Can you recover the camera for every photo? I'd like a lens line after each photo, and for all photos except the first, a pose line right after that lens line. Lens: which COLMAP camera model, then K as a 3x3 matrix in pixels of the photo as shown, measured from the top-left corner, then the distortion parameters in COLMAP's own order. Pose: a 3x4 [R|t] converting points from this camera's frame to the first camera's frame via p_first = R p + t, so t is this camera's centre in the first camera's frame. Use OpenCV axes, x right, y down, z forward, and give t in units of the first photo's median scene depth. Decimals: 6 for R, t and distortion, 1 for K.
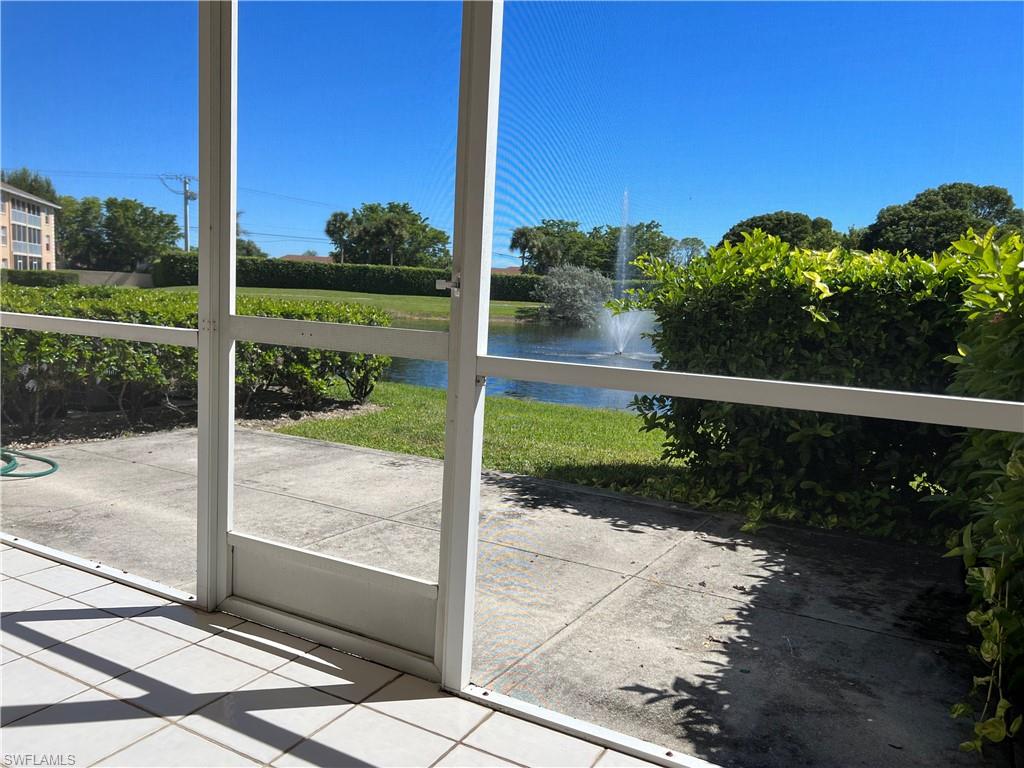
lens RADIAL K [[770.9, 0, 512.0], [0, 770.9, 384.0], [0, 0, 1]] dist [0.037188, -0.010877]
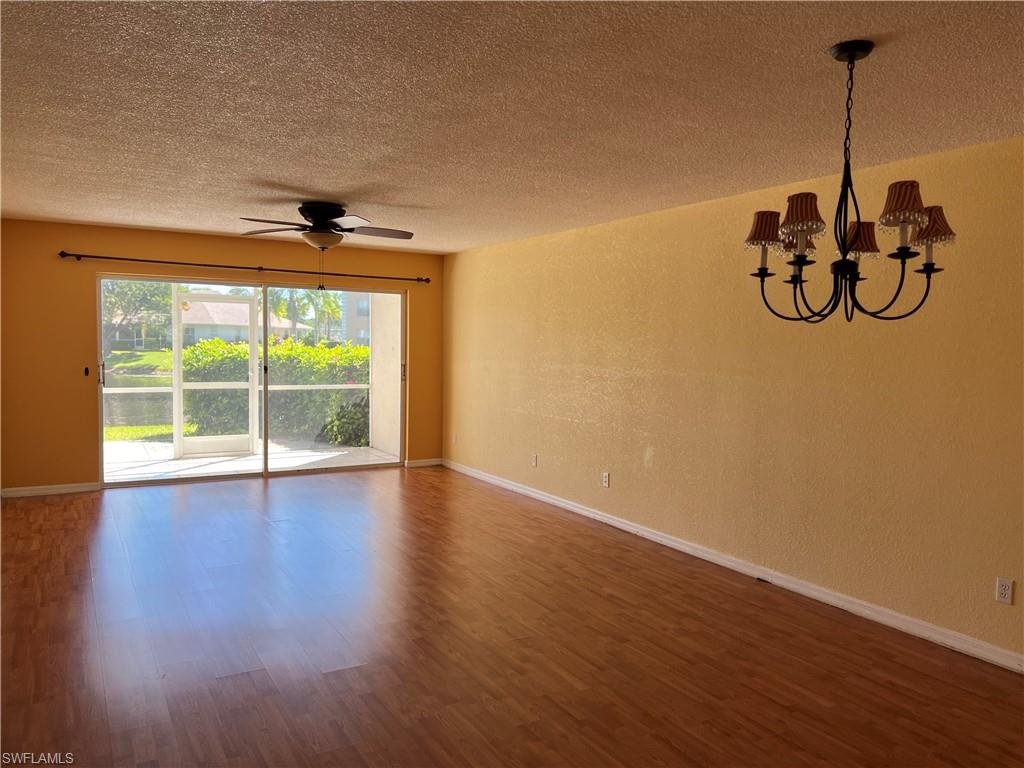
lens RADIAL K [[770.9, 0, 512.0], [0, 770.9, 384.0], [0, 0, 1]] dist [0.037188, -0.010877]
pose [[0.515415, -0.084804, 0.852734, -2.218441], [0.102668, 0.994035, 0.036801, -0.040265], [-0.850769, 0.068580, 0.521047, -1.971423]]
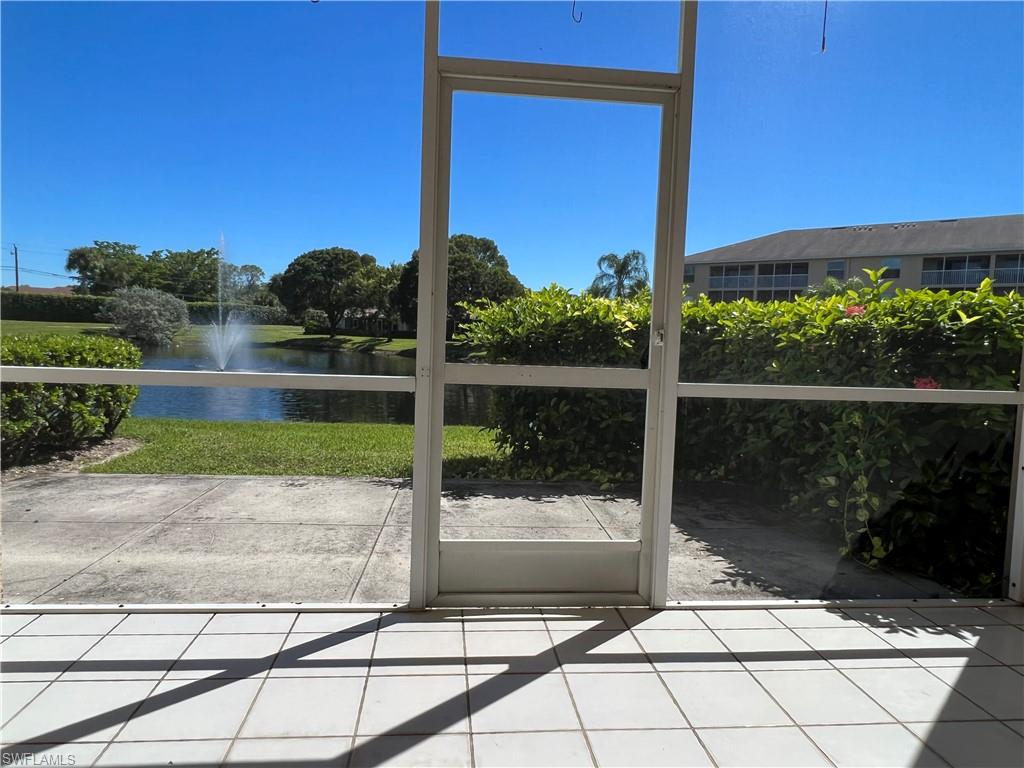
lens RADIAL K [[658.0, 0, 512.0], [0, 658.0, 384.0], [0, 0, 1]] dist [0.000130, 0.001554]
pose [[0.823821, -0.061005, 0.563558, -0.631168], [0.067920, 0.997653, 0.008708, -0.040967], [-0.562767, 0.031103, 0.826030, 0.061903]]
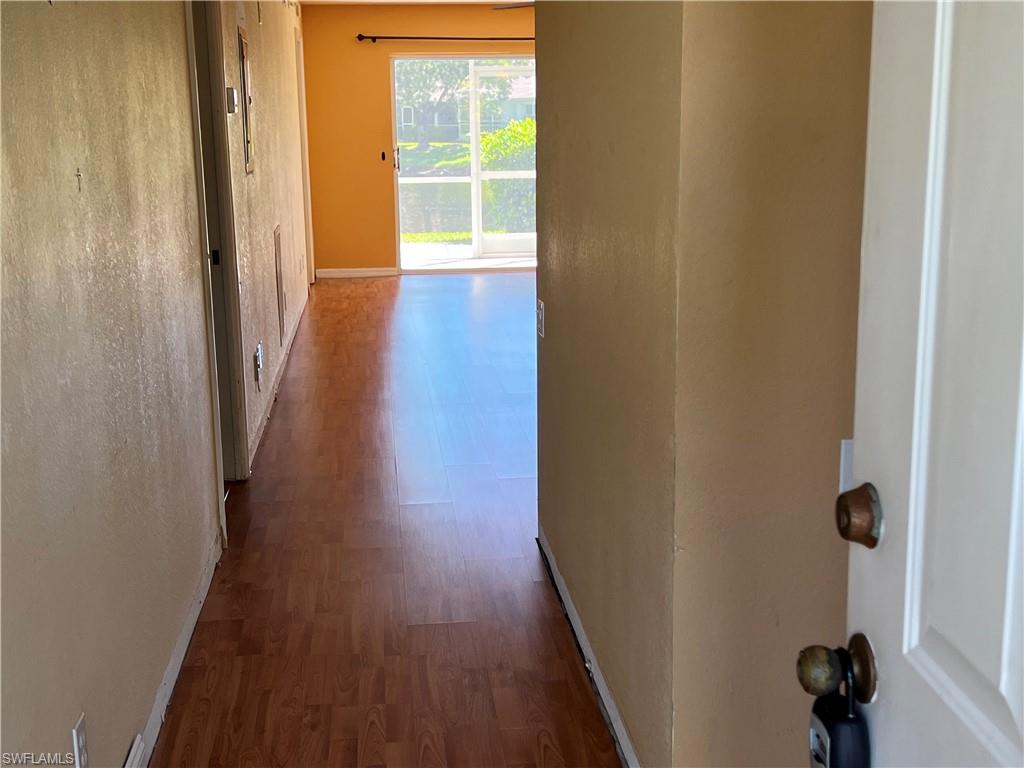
lens RADIAL K [[1326.0, 0, 512.0], [0, 1326.0, 384.0], [0, 0, 1]] dist [0.131896, -0.001434]
pose [[0.817577, -0.166232, 0.551303, -2.887630], [0.111889, 0.985037, 0.131083, 0.070015], [-0.564844, -0.045486, 0.823943, -3.221740]]
